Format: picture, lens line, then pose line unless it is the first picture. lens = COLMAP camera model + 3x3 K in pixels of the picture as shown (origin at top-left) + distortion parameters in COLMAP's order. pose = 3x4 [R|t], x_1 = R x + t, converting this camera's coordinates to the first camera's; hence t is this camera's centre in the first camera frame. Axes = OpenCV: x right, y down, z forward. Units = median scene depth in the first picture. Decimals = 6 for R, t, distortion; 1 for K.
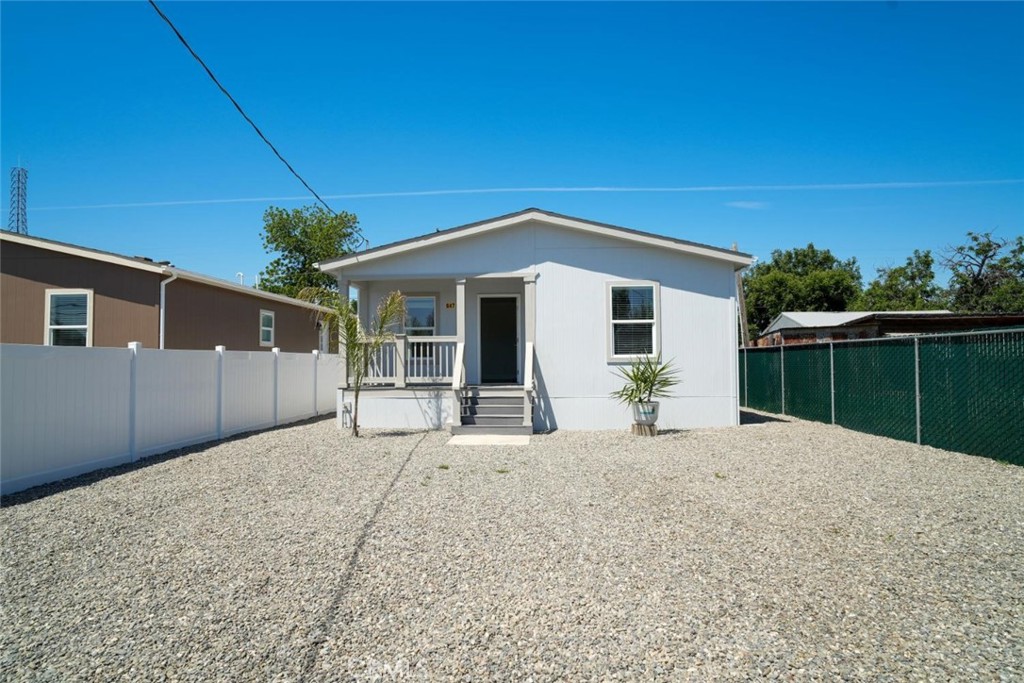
lens RADIAL K [[604.1, 0, 513.5], [0, 604.1, 342.6], [0, 0, 1]] dist [-0.063253, 0.046247]
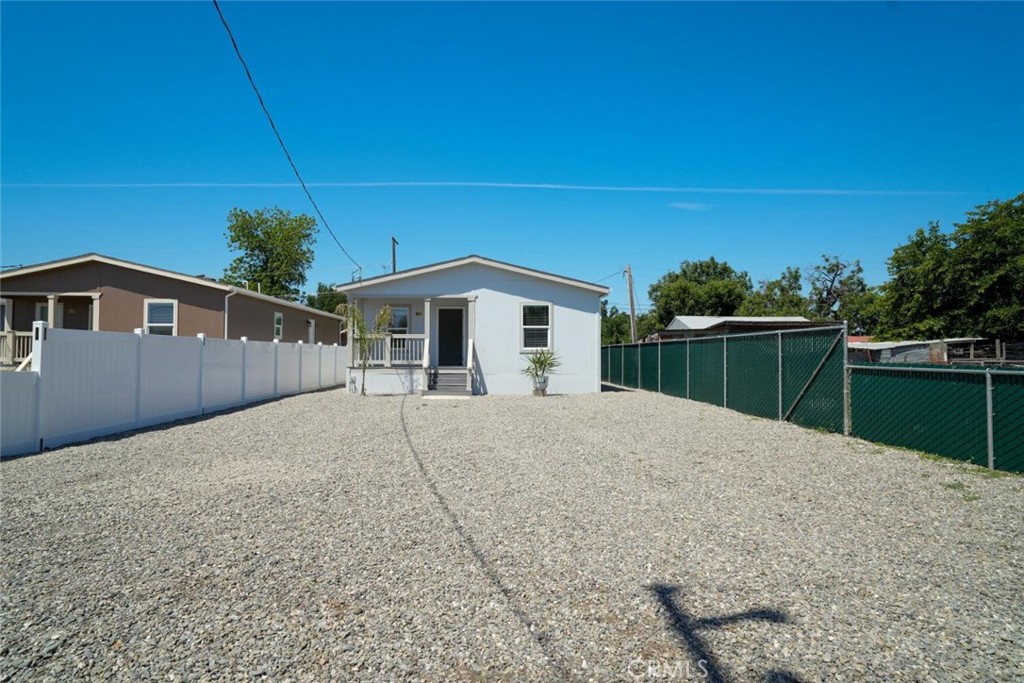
lens RADIAL K [[604.1, 0, 512.6], [0, 604.1, 337.7], [0, 0, 1]] dist [-0.063253, 0.046247]
pose [[0.995864, 0.012462, 0.089994, -0.007143], [-0.012588, 0.999920, 0.000834, -0.006938], [-0.089976, -0.001963, 0.995942, -0.575106]]
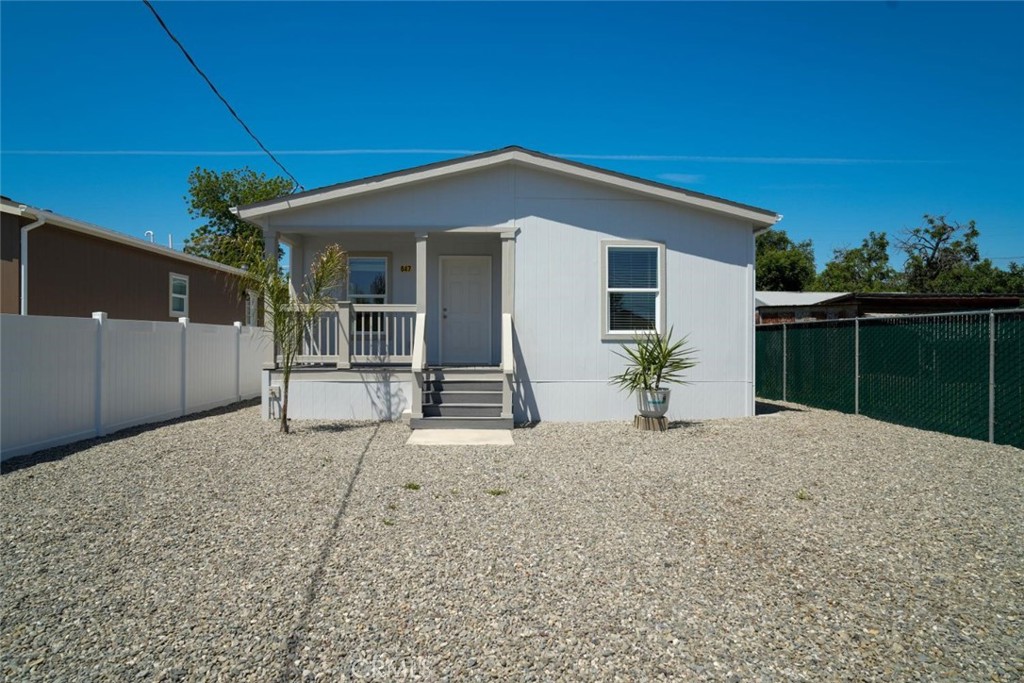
lens RADIAL K [[604.1, 0, 514.6], [0, 604.1, 341.4], [0, 0, 1]] dist [-0.063253, 0.046247]
pose [[0.995093, 0.009952, 0.098446, -0.041969], [-0.013206, 0.999386, 0.032457, 0.009878], [-0.098062, -0.033597, 0.994613, 0.188622]]
